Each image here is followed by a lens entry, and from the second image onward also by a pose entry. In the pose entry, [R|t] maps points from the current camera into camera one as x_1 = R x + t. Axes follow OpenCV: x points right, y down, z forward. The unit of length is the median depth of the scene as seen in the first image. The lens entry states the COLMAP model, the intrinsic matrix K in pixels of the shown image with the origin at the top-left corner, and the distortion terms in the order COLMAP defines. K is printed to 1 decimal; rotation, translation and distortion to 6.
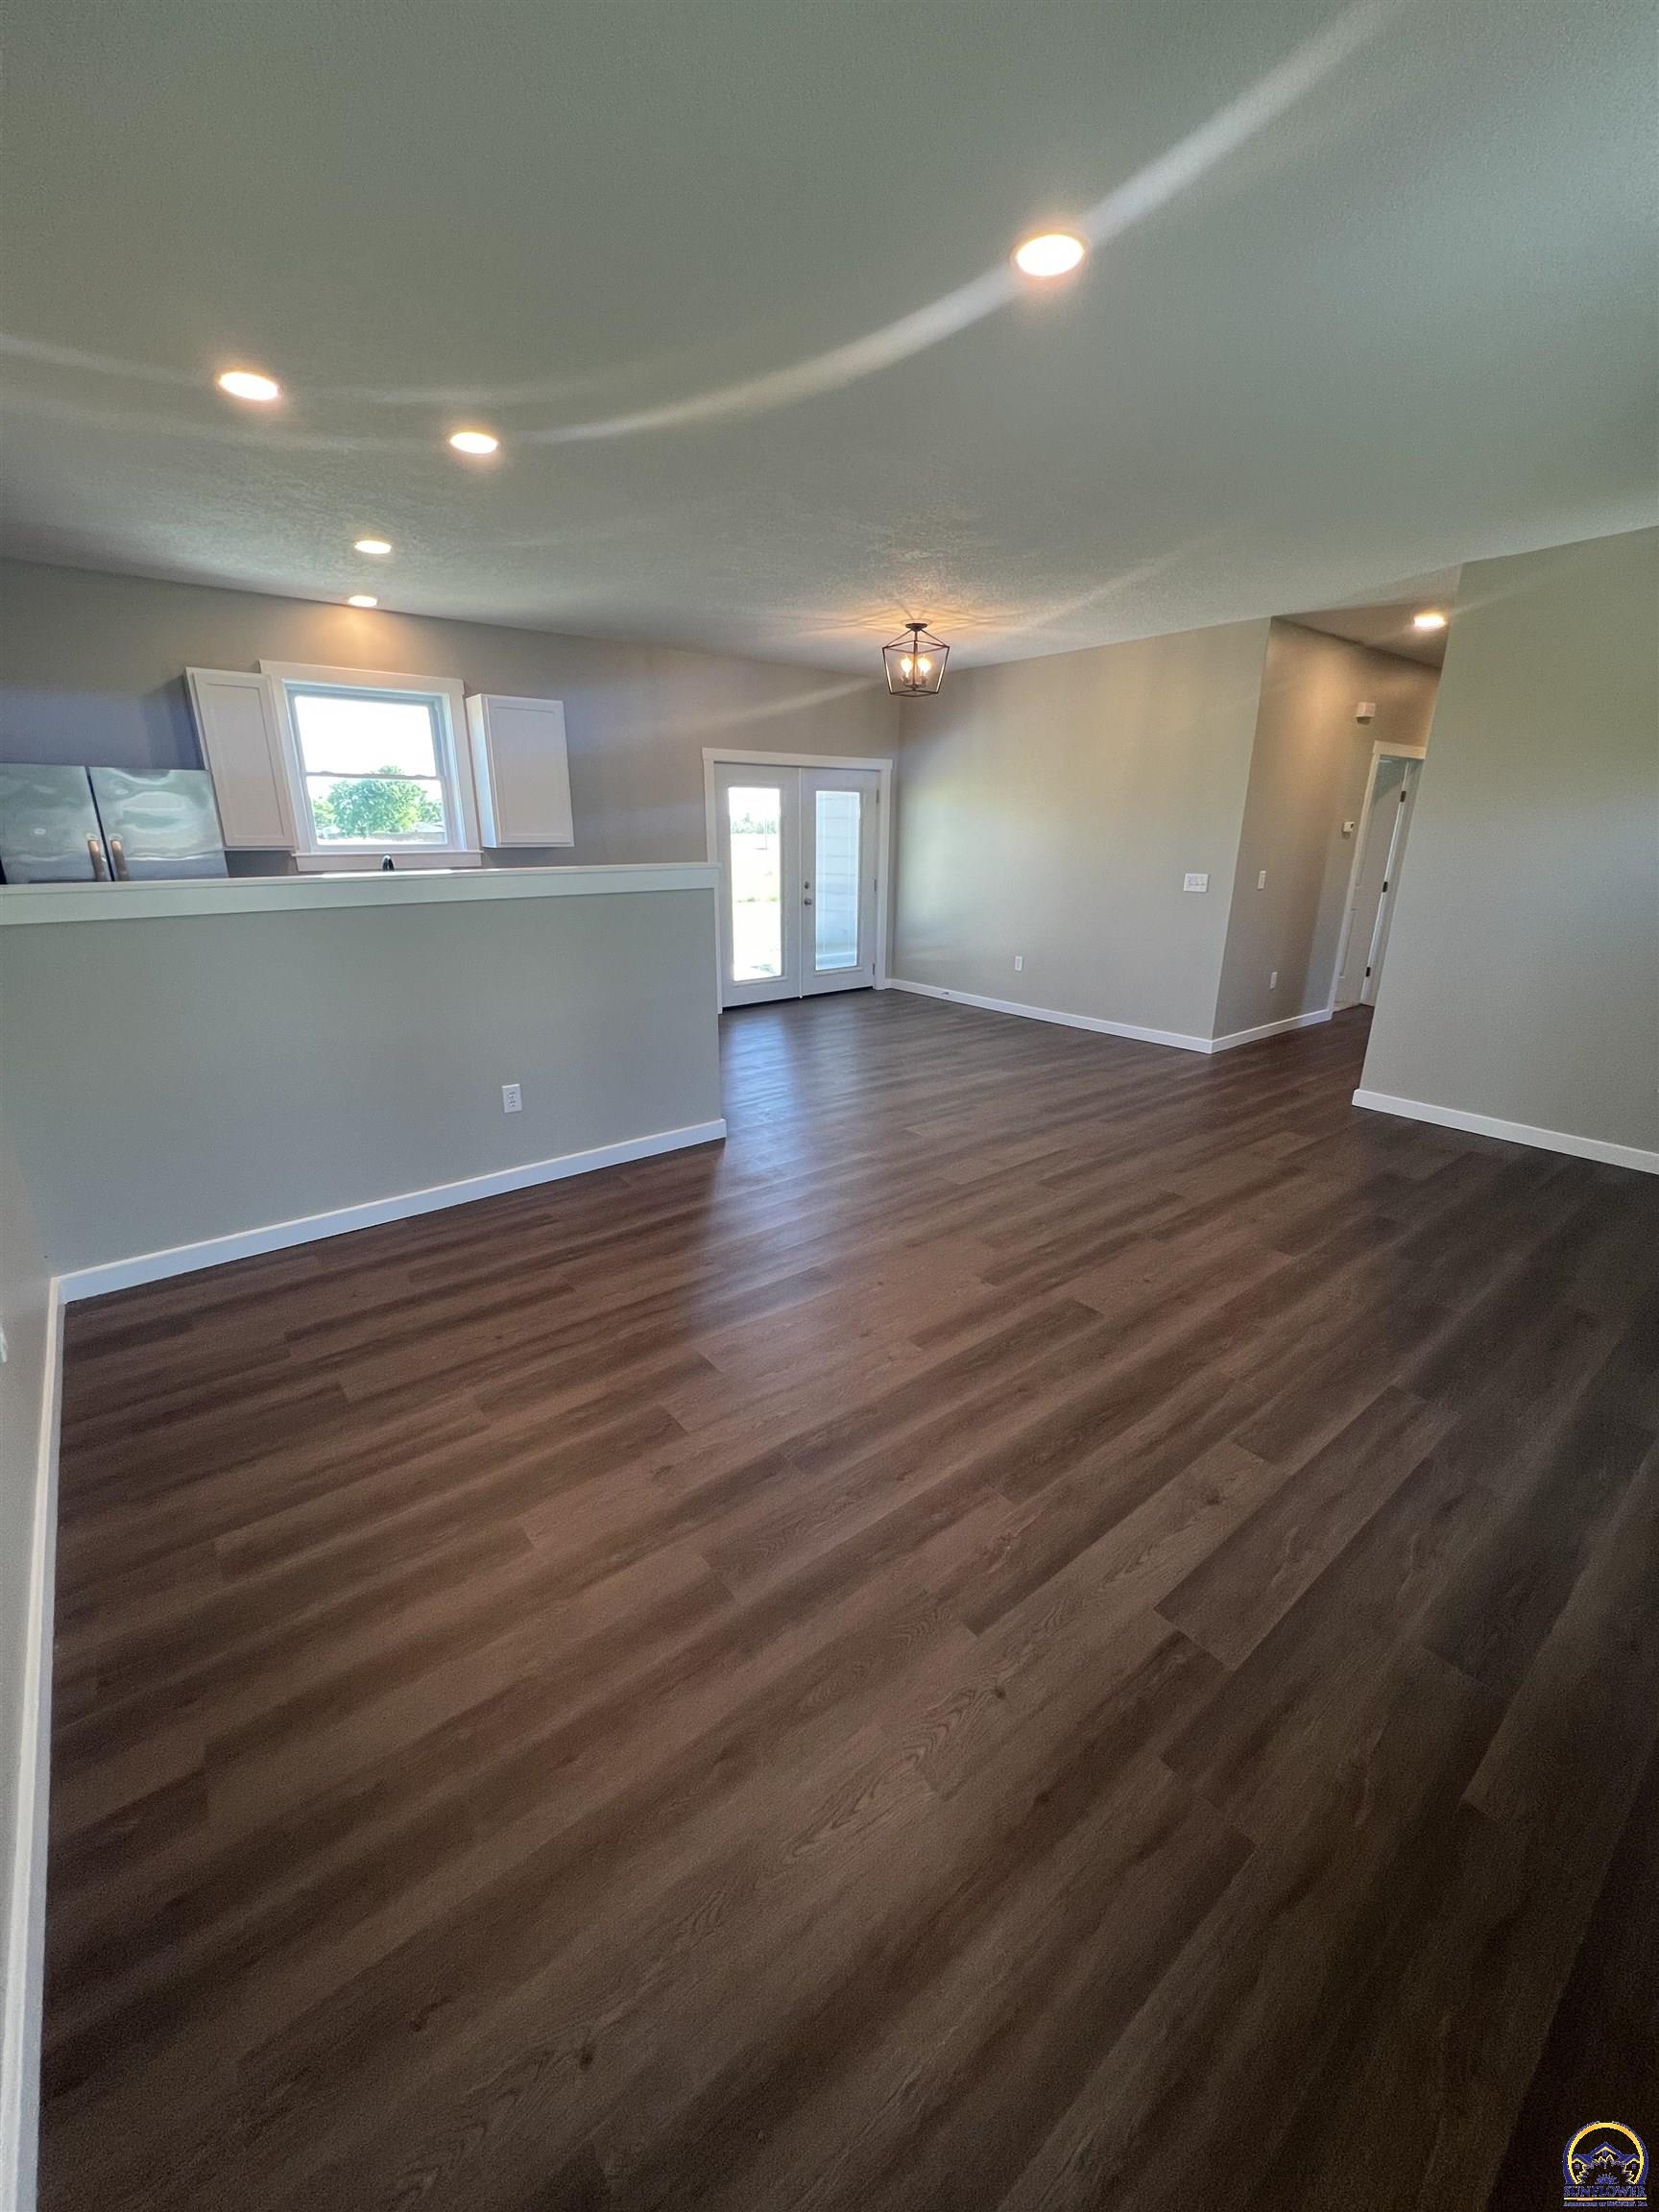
lens RADIAL K [[887.3, 0, 829.5], [0, 887.3, 1106.0], [0, 0, 1]] dist [-0.001808, -0.000207]
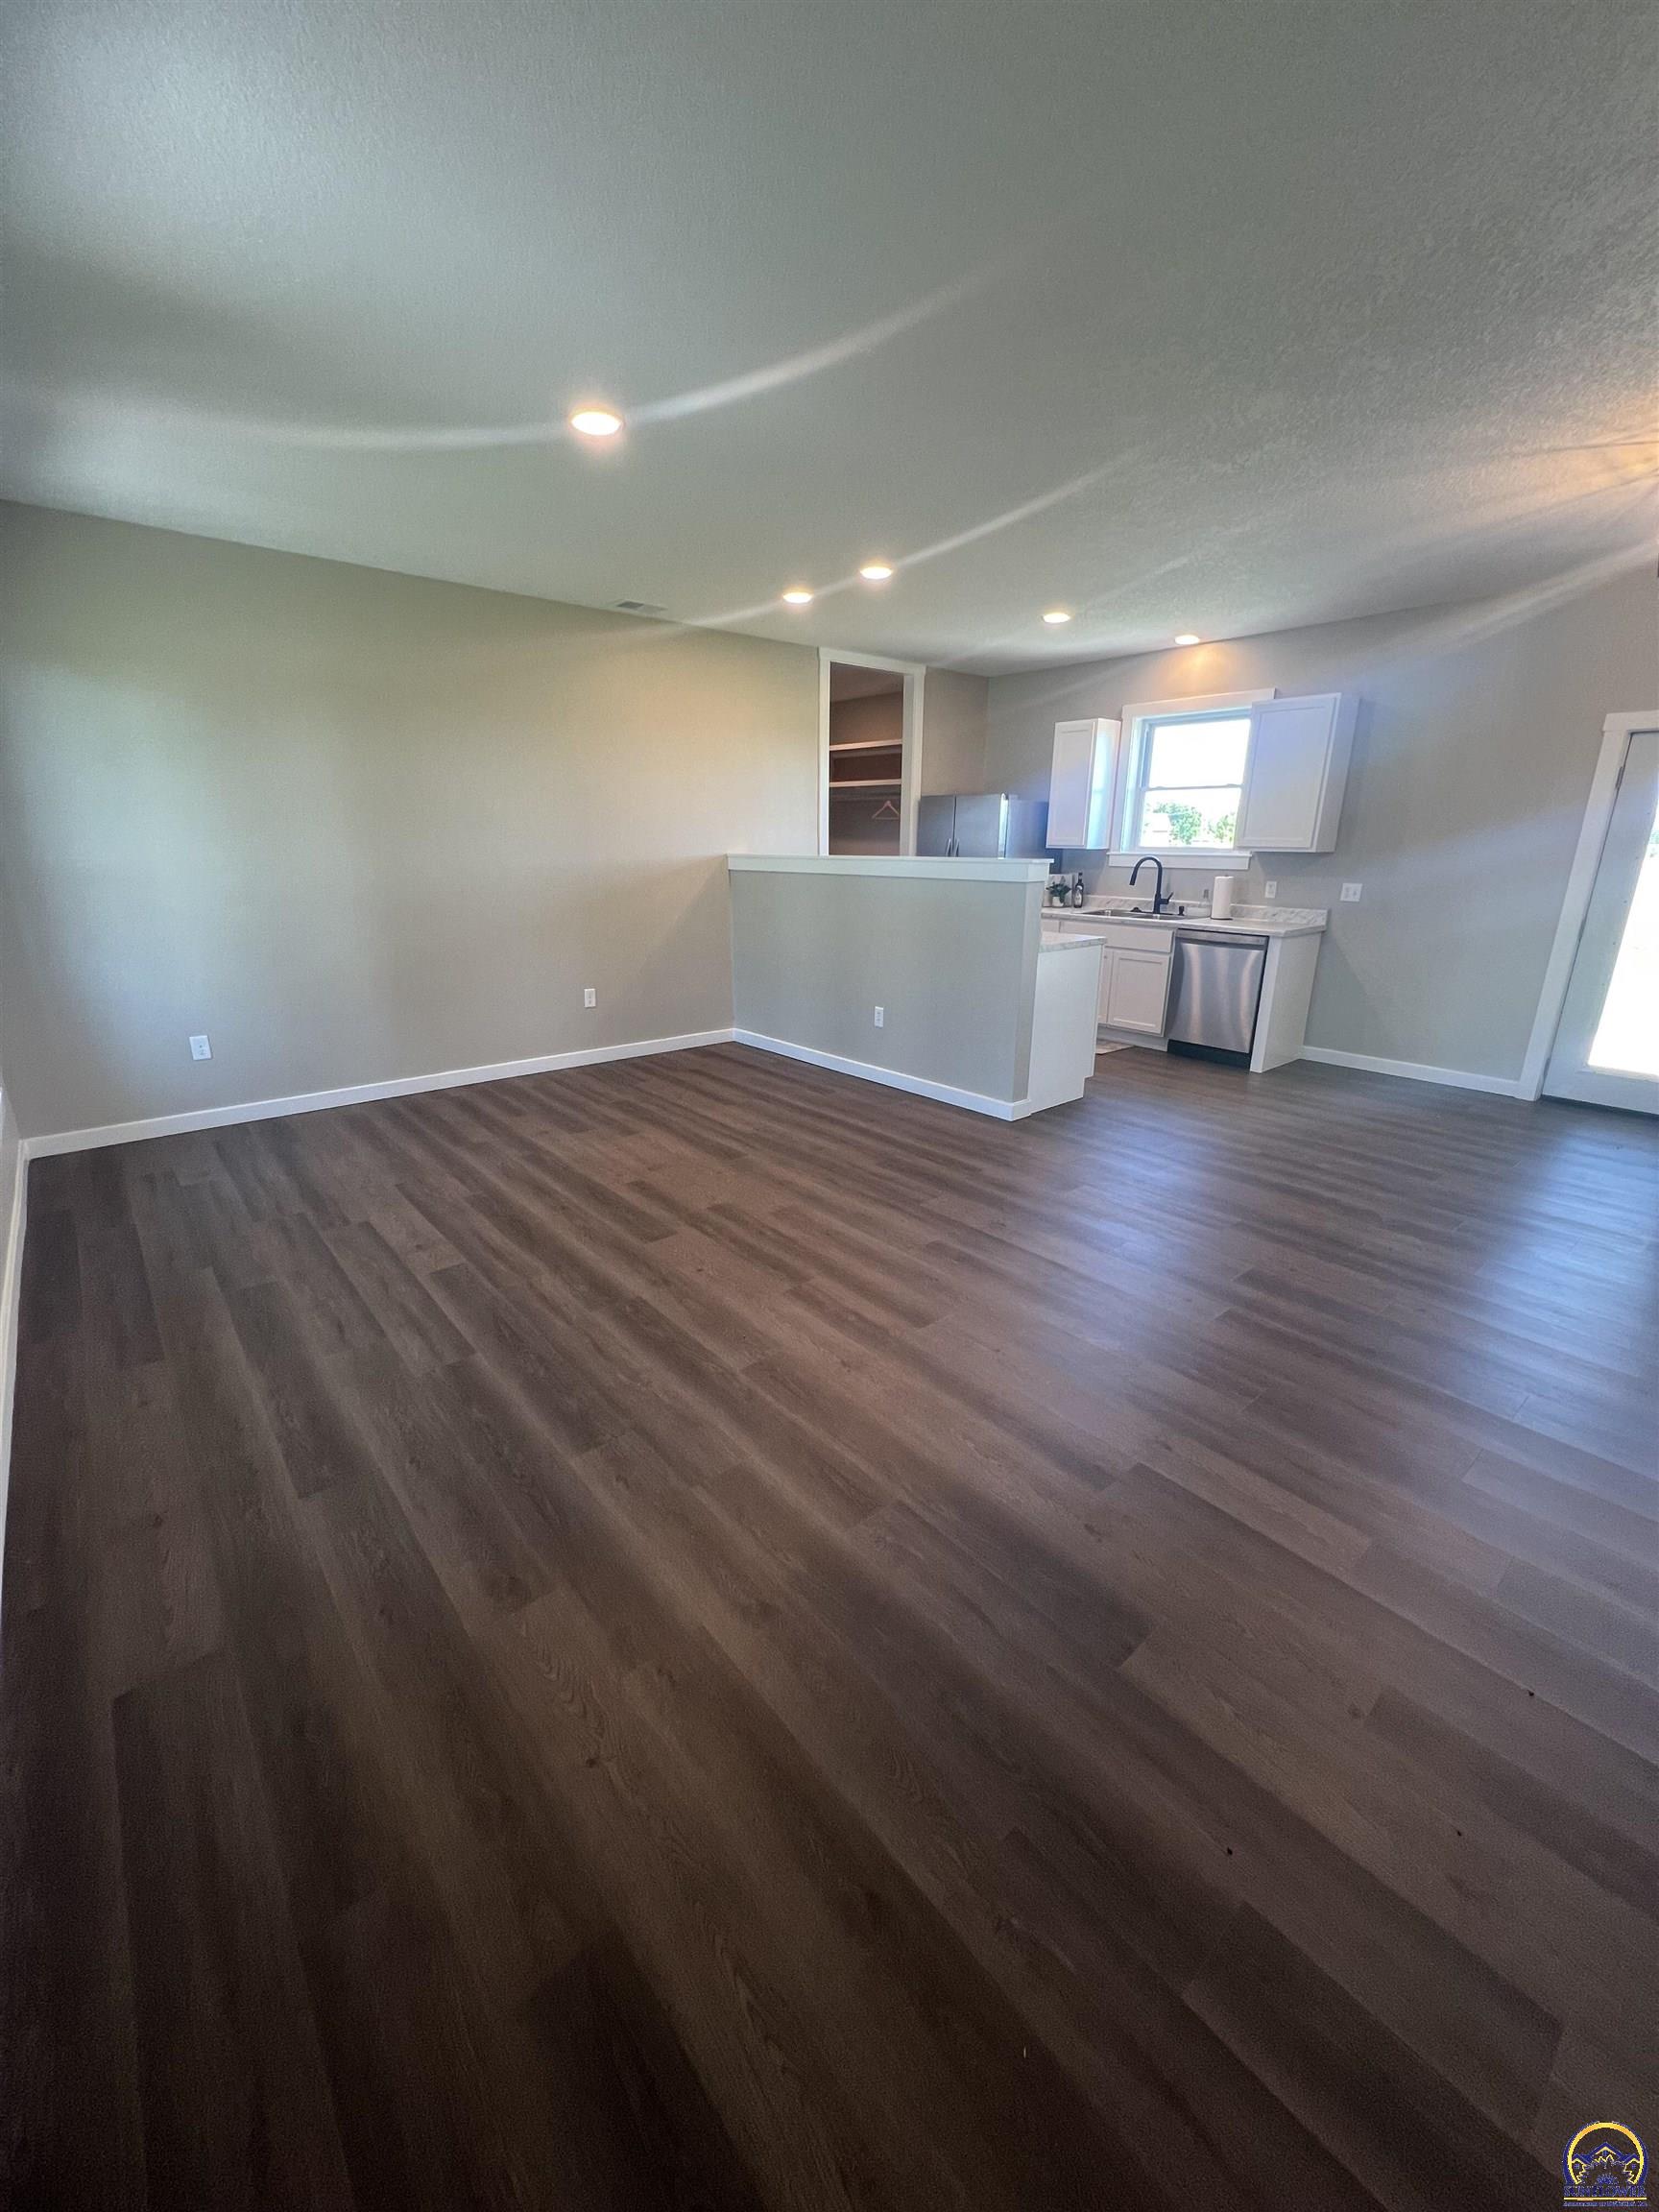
lens RADIAL K [[887.3, 0, 829.5], [0, 887.3, 1106.0], [0, 0, 1]] dist [-0.001808, -0.000207]
pose [[0.021613, 0.286952, -0.957701, 1.375756], [-0.306333, 0.913751, 0.266870, -0.307071], [0.951679, 0.287608, 0.107652, 1.065909]]
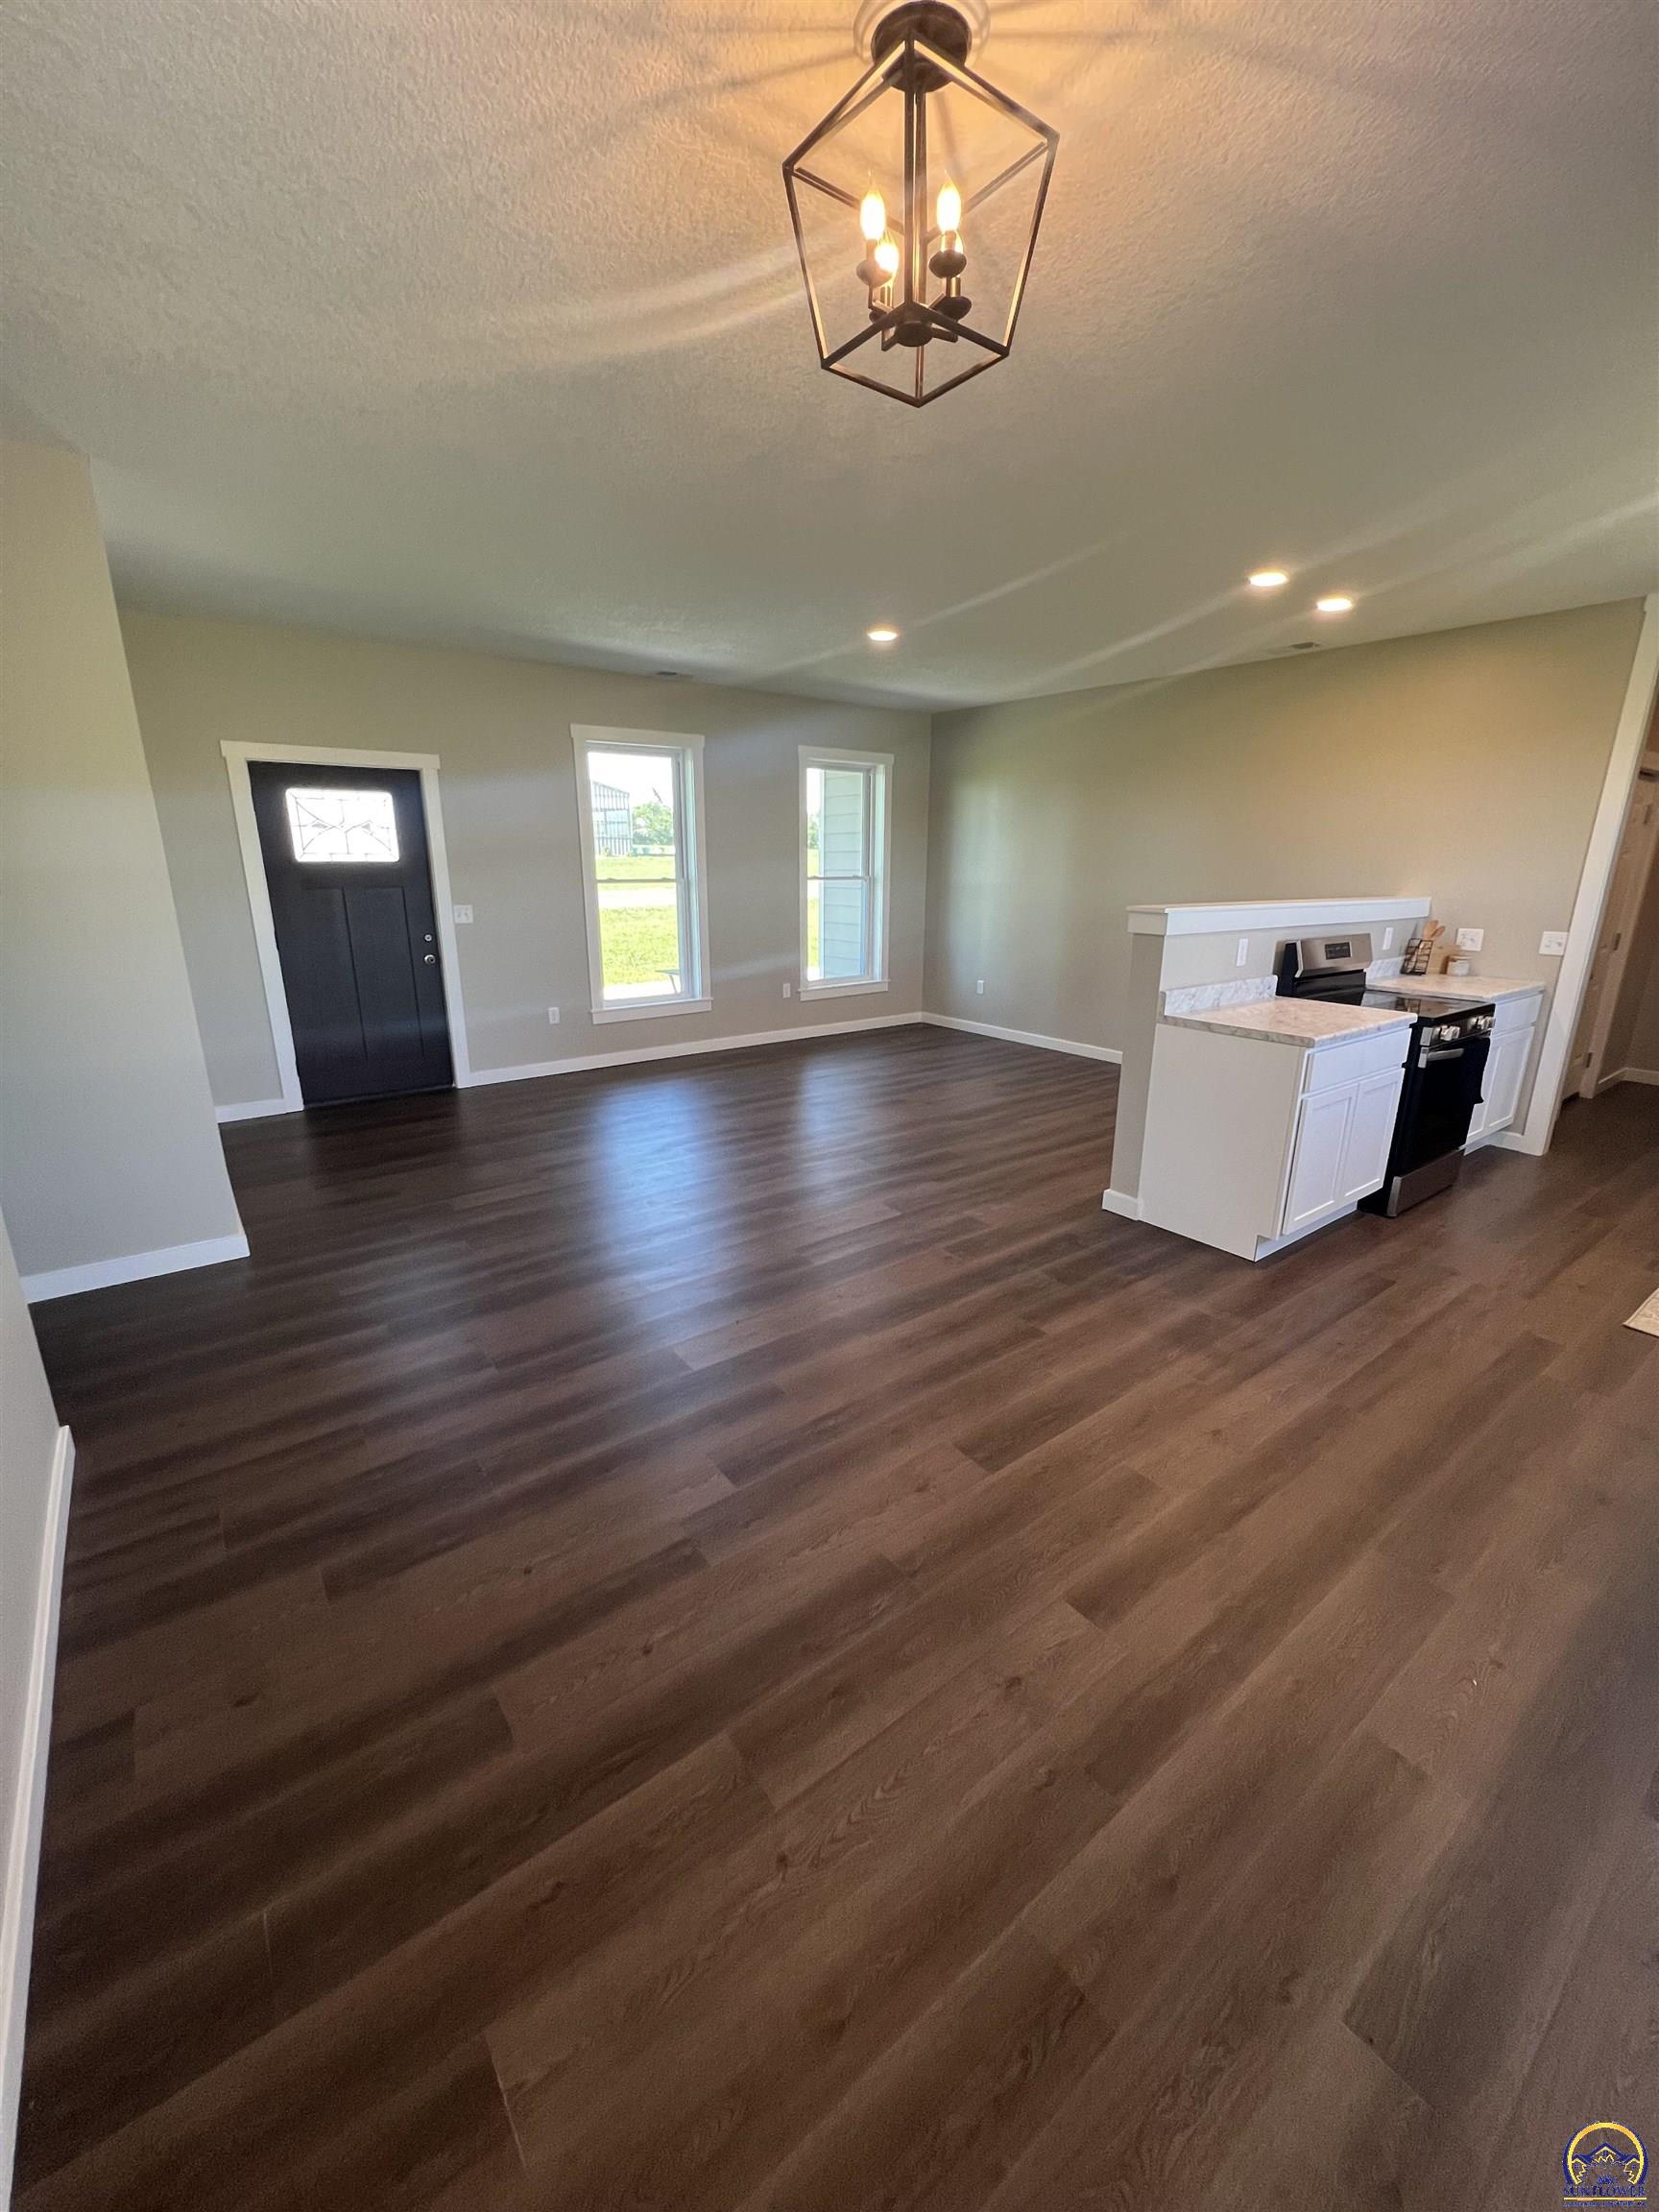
lens RADIAL K [[887.3, 0, 829.5], [0, 887.3, 1106.0], [0, 0, 1]] dist [-0.001808, -0.000207]
pose [[-0.999783, 0.000871, 0.020792, 0.227886], [0.012243, 0.832551, 0.553814, -0.875905], [-0.016828, 0.553948, -0.832381, 2.673081]]
